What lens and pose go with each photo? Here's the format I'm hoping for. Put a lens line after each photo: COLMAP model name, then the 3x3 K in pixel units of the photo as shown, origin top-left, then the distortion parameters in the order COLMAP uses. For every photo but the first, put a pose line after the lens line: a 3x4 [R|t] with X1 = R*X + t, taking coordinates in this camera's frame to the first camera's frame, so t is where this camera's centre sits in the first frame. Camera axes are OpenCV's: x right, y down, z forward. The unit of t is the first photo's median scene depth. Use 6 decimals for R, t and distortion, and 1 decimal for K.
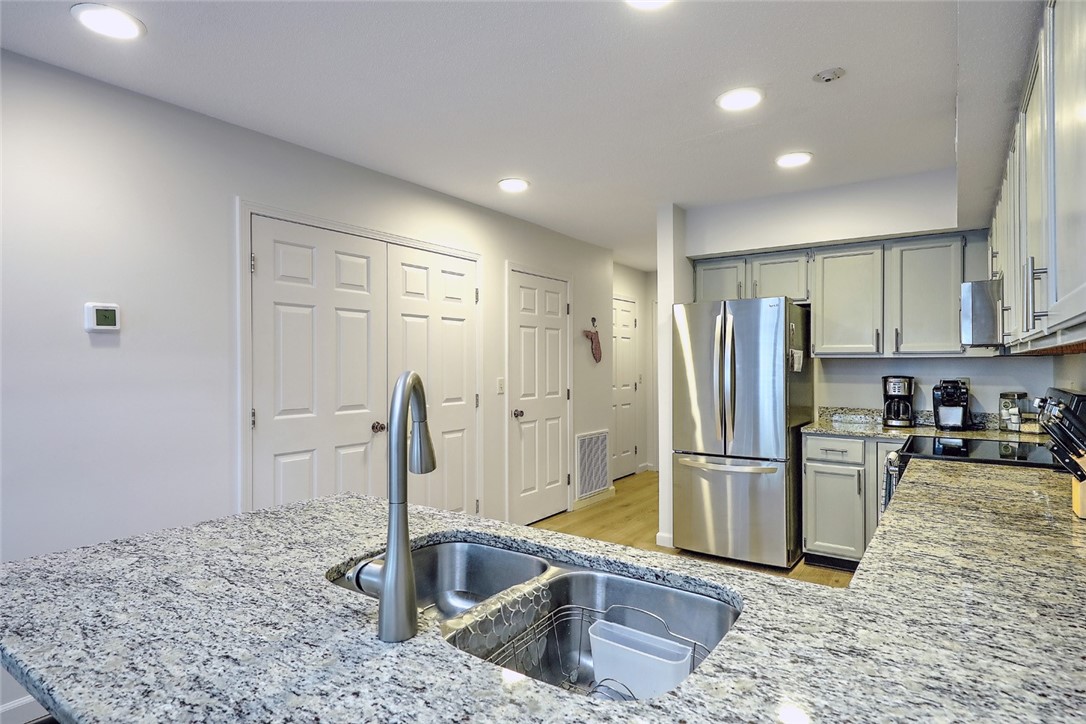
lens RADIAL K [[582.5, 0, 541.4], [0, 582.5, 365.2], [0, 0, 1]] dist [0.011257, -0.001808]
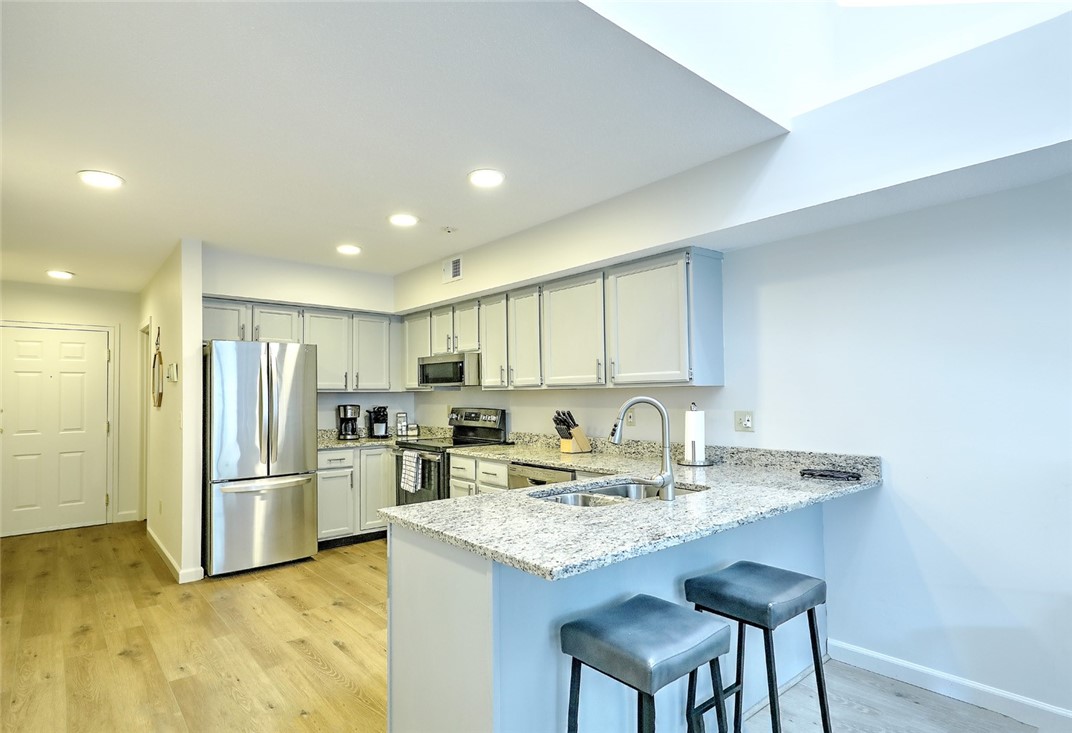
lens RADIAL K [[562.0, 0, 523.9], [0, 562.0, 378.2], [0, 0, 1]] dist [0.017419, -0.005248]
pose [[0.261946, 0.029395, 0.964635, -0.655883], [0.008940, 0.999419, -0.032883, 0.002343], [-0.965041, 0.017237, 0.261531, 0.224586]]
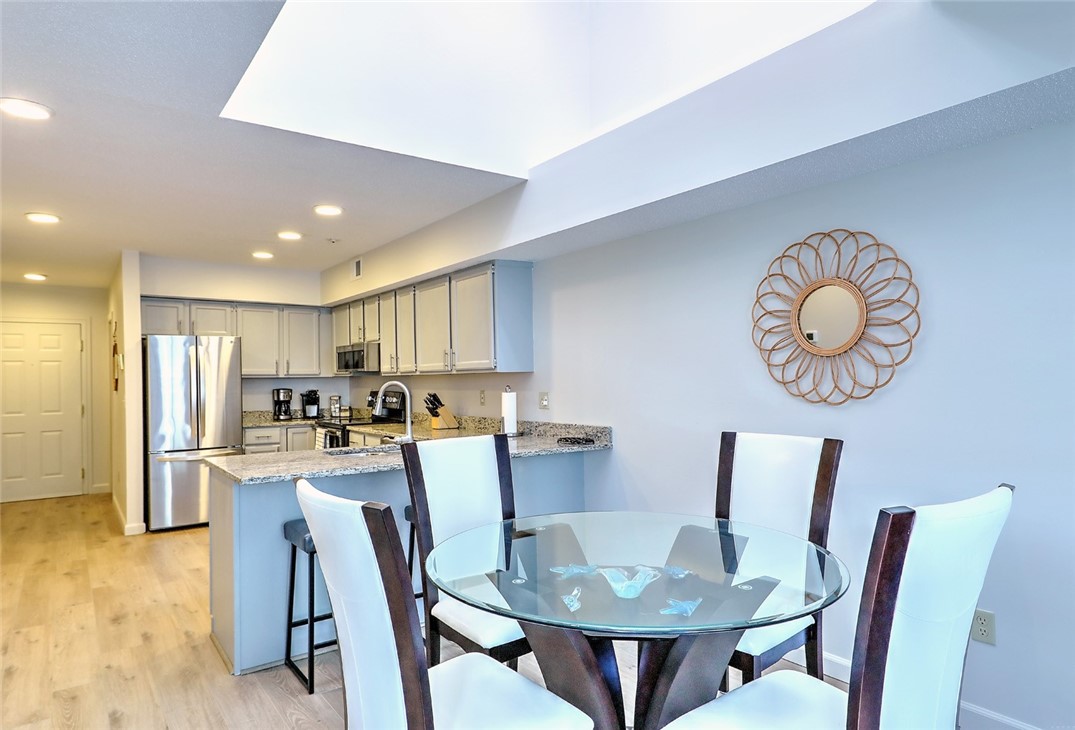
lens RADIAL K [[641.5, 0, 525.8], [0, 641.5, 373.9], [0, 0, 1]] dist [0.014743, -0.001727]
pose [[0.334151, 0.005201, 0.942505, -0.880719], [0.013062, 0.999863, -0.010148, 0.004438], [-0.942429, 0.015702, 0.334037, -0.238230]]
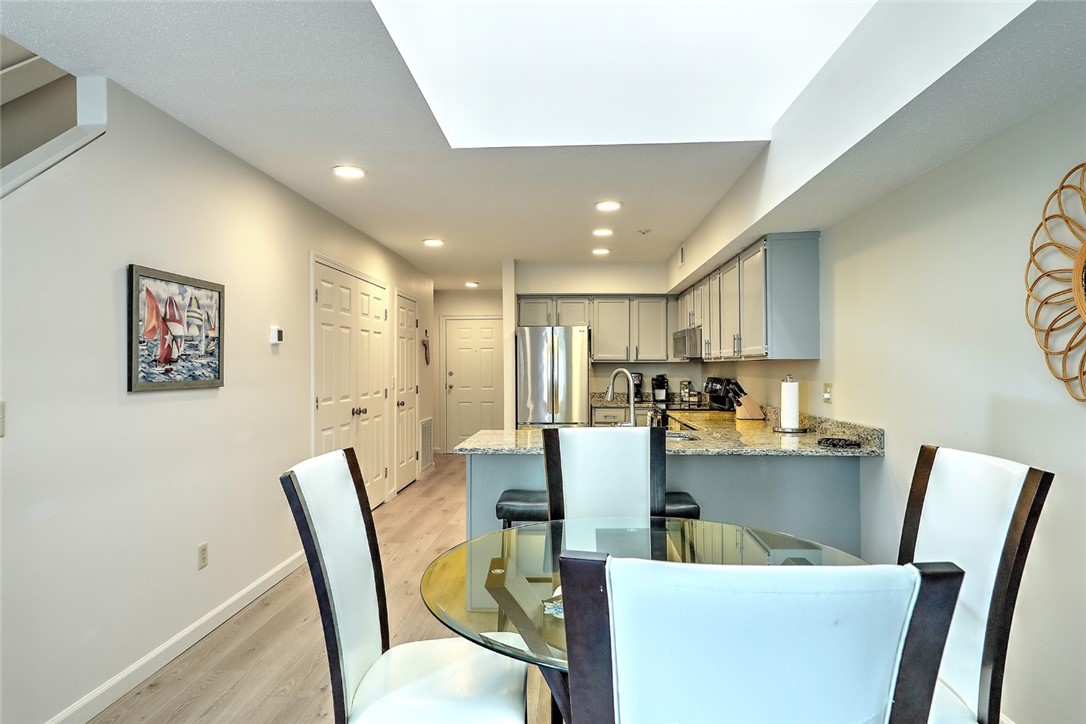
lens RADIAL K [[639.2, 0, 543.5], [0, 639.2, 363.4], [0, 0, 1]] dist [0.014004, -0.002027]
pose [[0.845338, 0.001903, 0.534228, -0.667098], [0.001382, 0.999983, -0.005749, 0.000723], [-0.534230, 0.005598, 0.845321, -0.486326]]
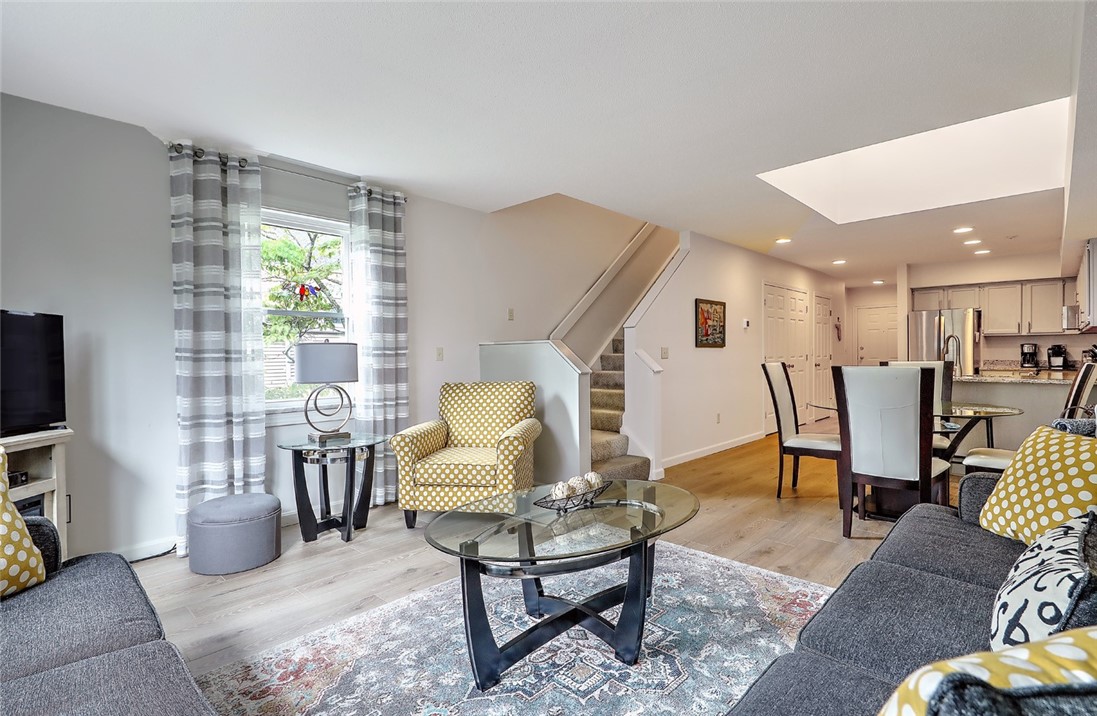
lens RADIAL K [[514.8, 0, 541.7], [0, 514.8, 360.7], [0, 0, 1]] dist [-0.001323, -0.001909]
pose [[0.985610, -0.003825, -0.168990, -0.864436], [0.006335, 0.999877, 0.014322, 0.043766], [0.168915, -0.015186, 0.985514, -1.201416]]
